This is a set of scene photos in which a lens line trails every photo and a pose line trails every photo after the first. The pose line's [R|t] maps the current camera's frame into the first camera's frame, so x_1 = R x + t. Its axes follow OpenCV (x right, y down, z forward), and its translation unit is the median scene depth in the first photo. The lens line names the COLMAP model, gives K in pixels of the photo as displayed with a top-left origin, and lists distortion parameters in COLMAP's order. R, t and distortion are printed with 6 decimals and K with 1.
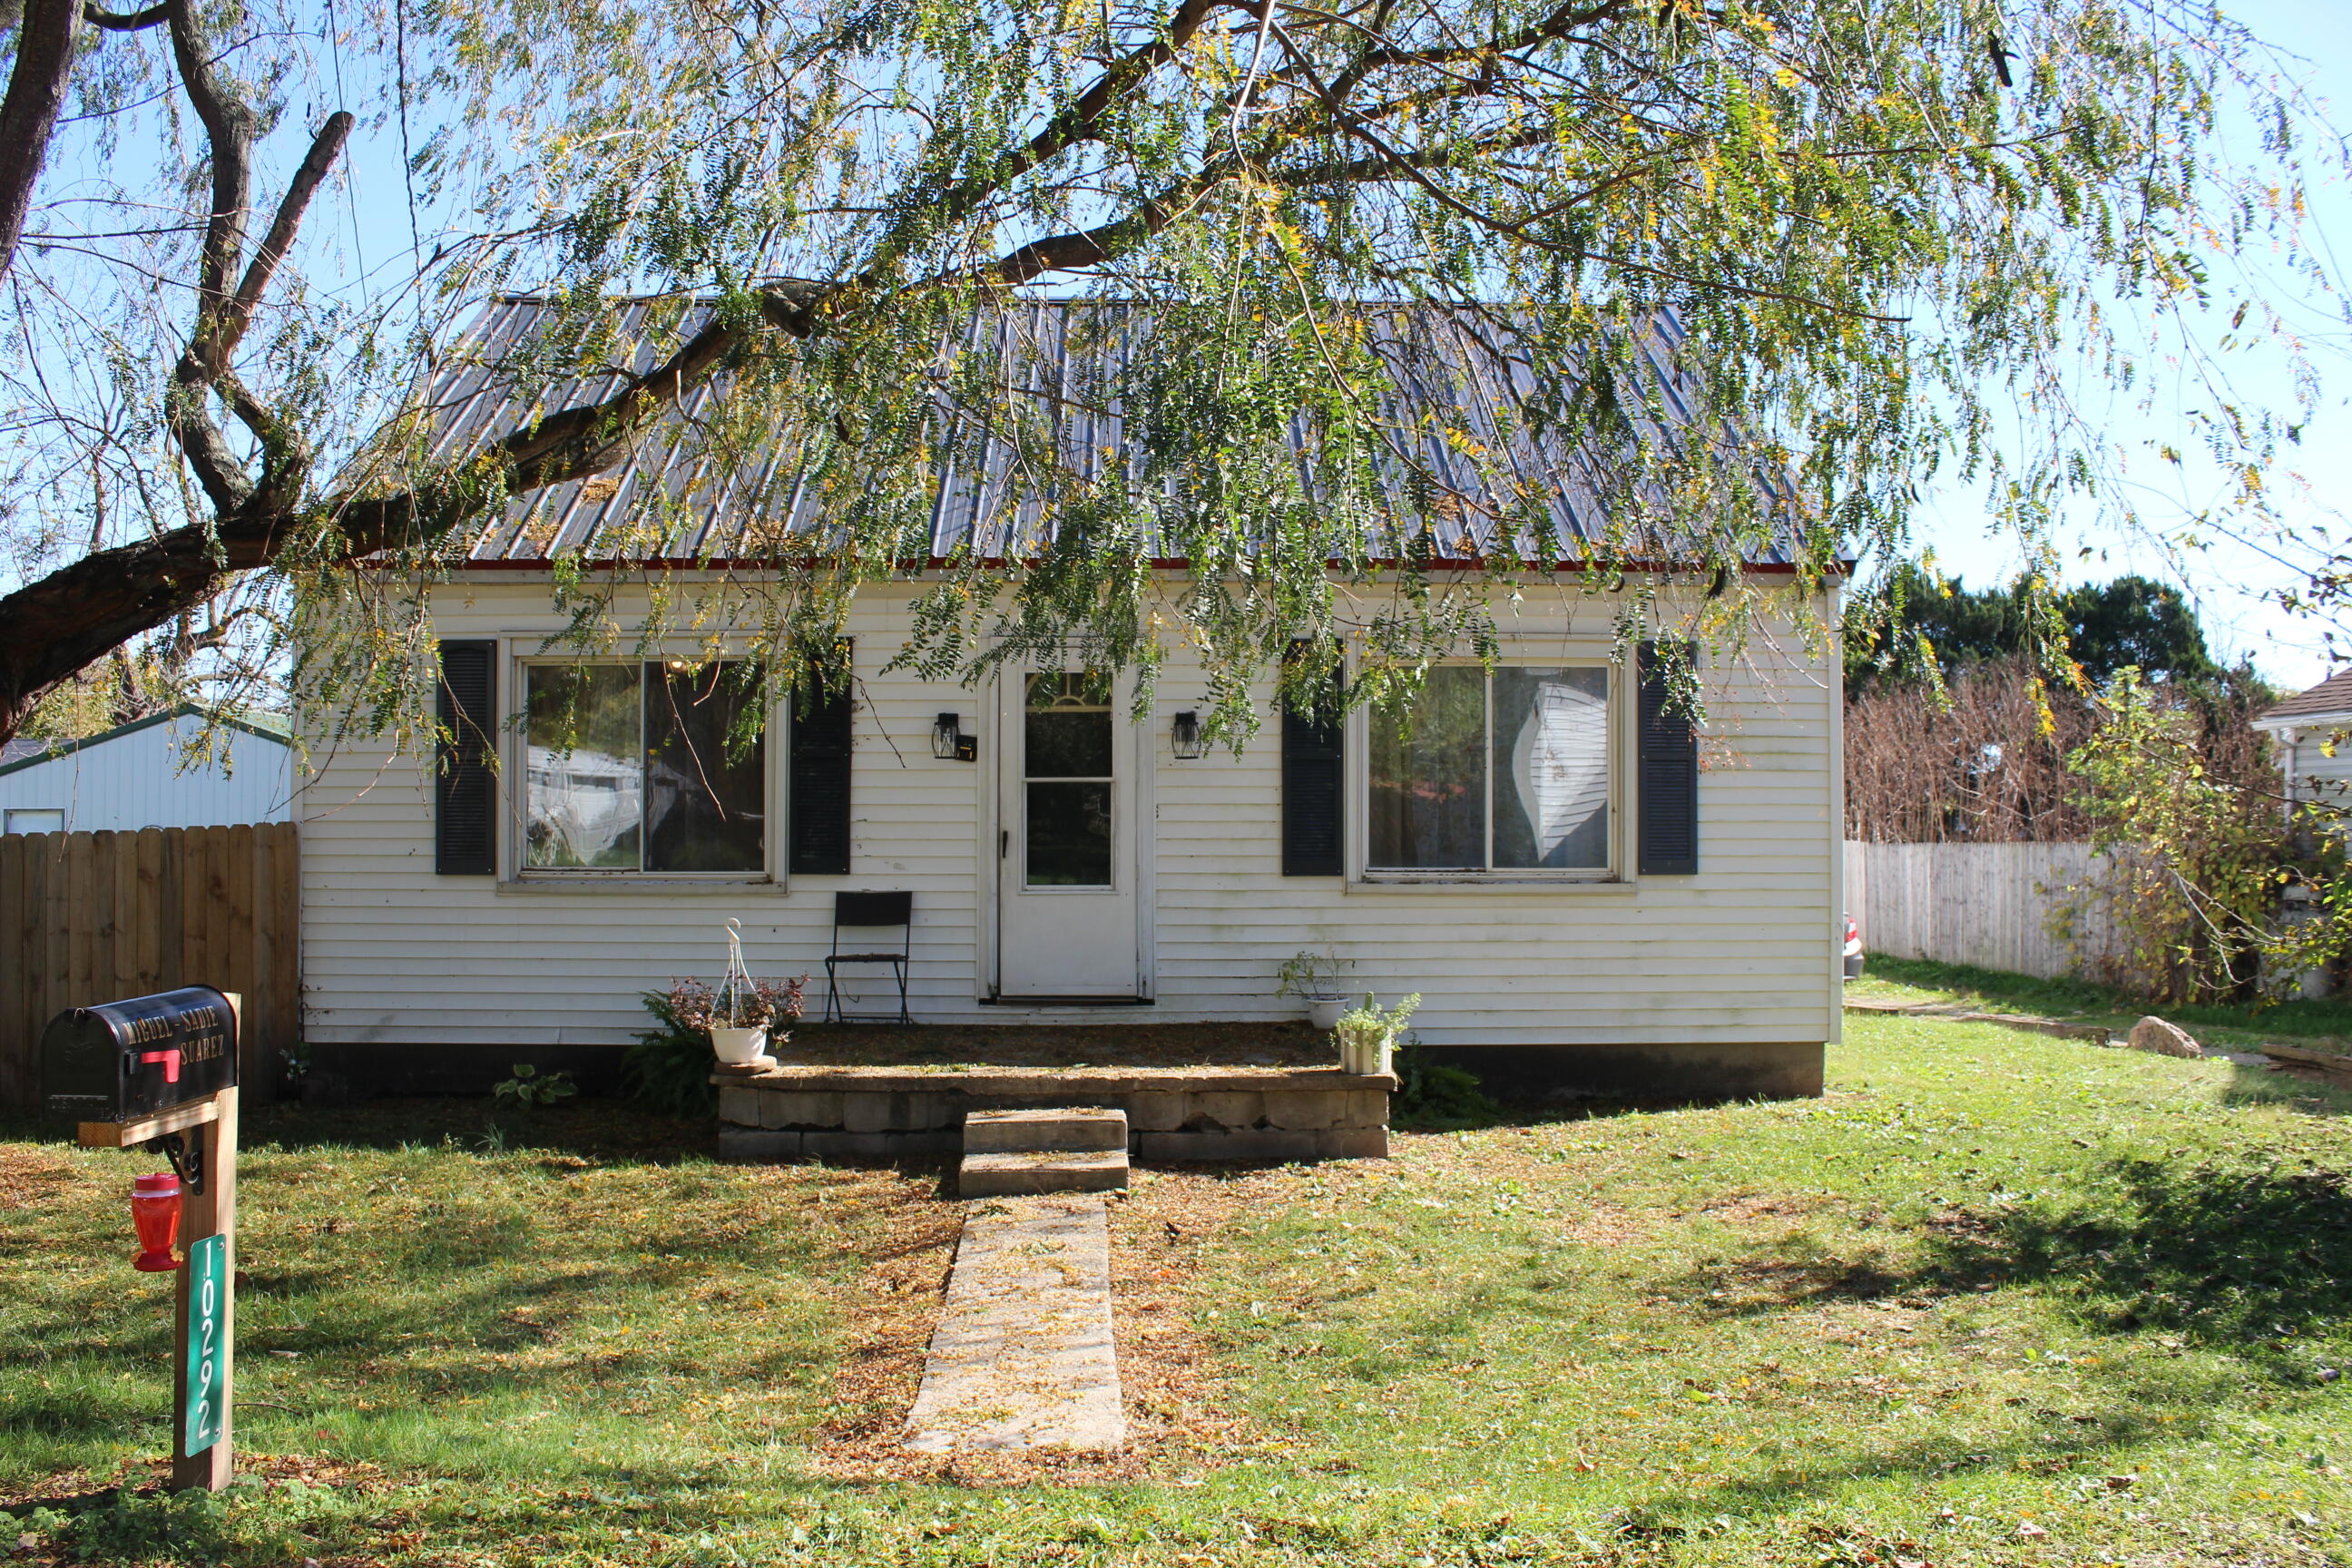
lens RADIAL K [[1949.1, 0, 1170.3], [0, 1949.1, 816.3], [0, 0, 1]] dist [-0.167811, 0.123489]
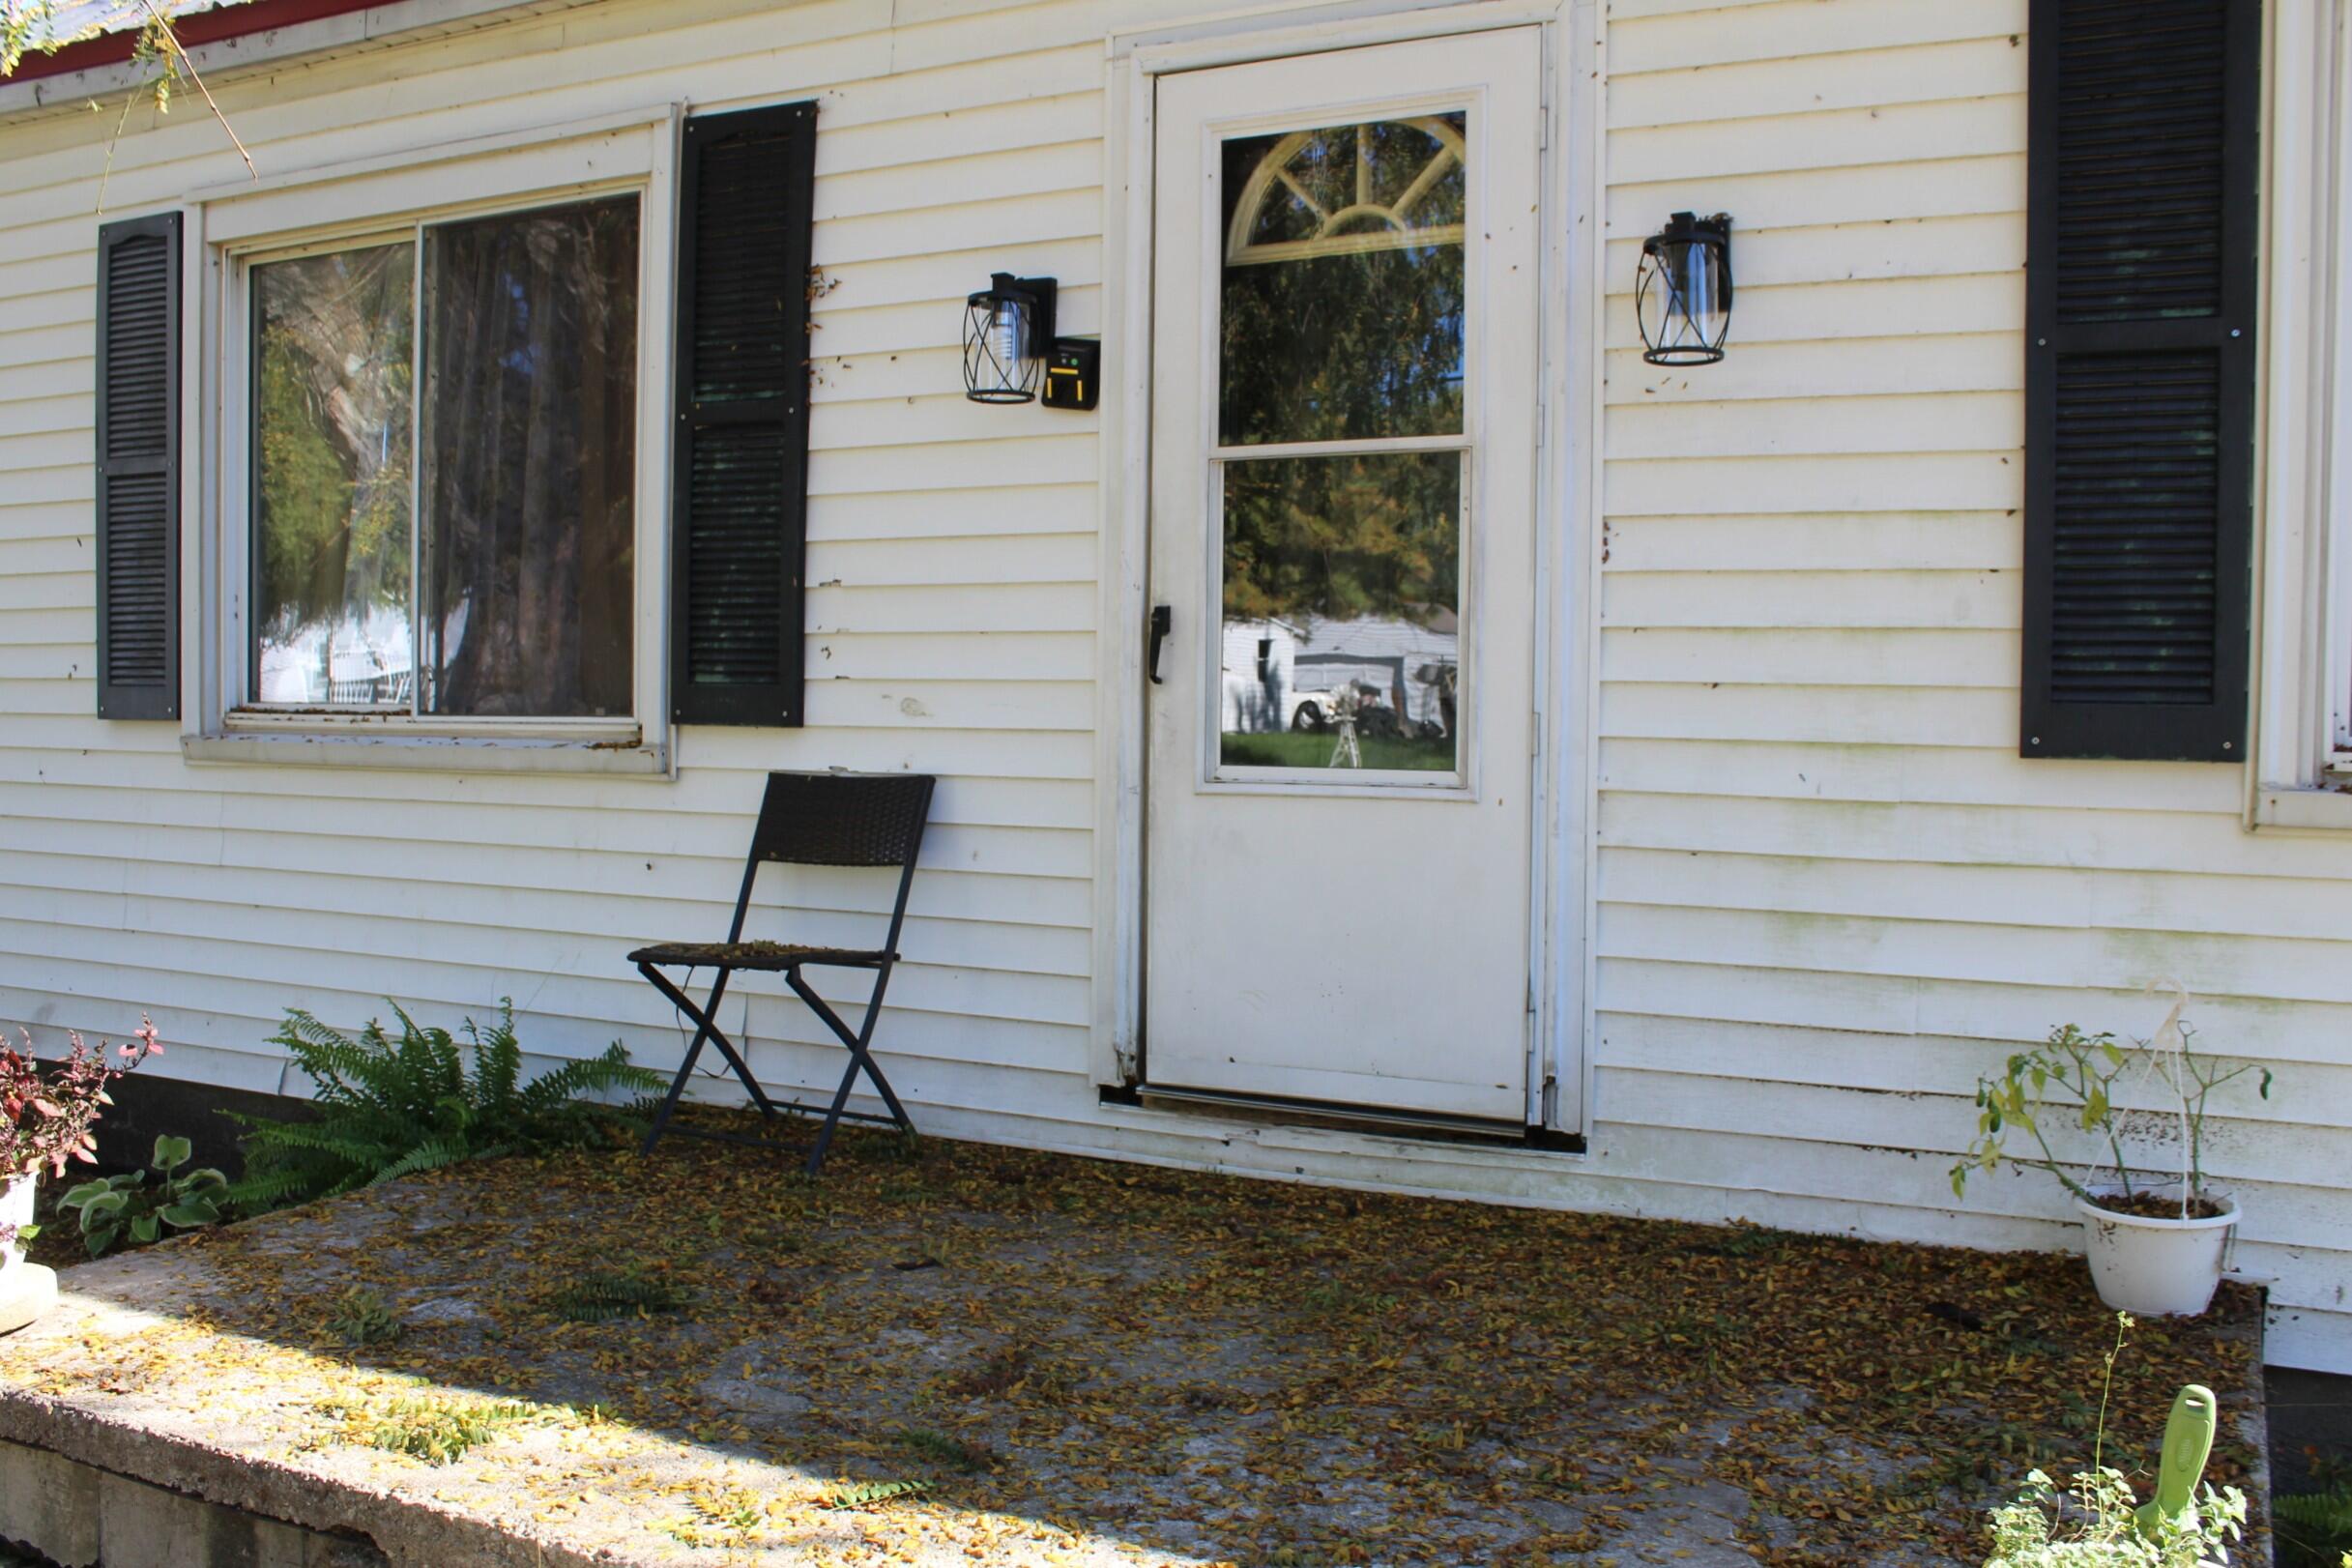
lens RADIAL K [[2079.2, 0, 1173.7], [0, 2079.2, 820.4], [0, 0, 1]] dist [-0.132490, 0.007577]
pose [[0.881371, 0.035848, -0.471063, 0.090617], [-0.013353, 0.998609, 0.051010, 0.026677], [0.472237, -0.038668, 0.880623, 0.681488]]
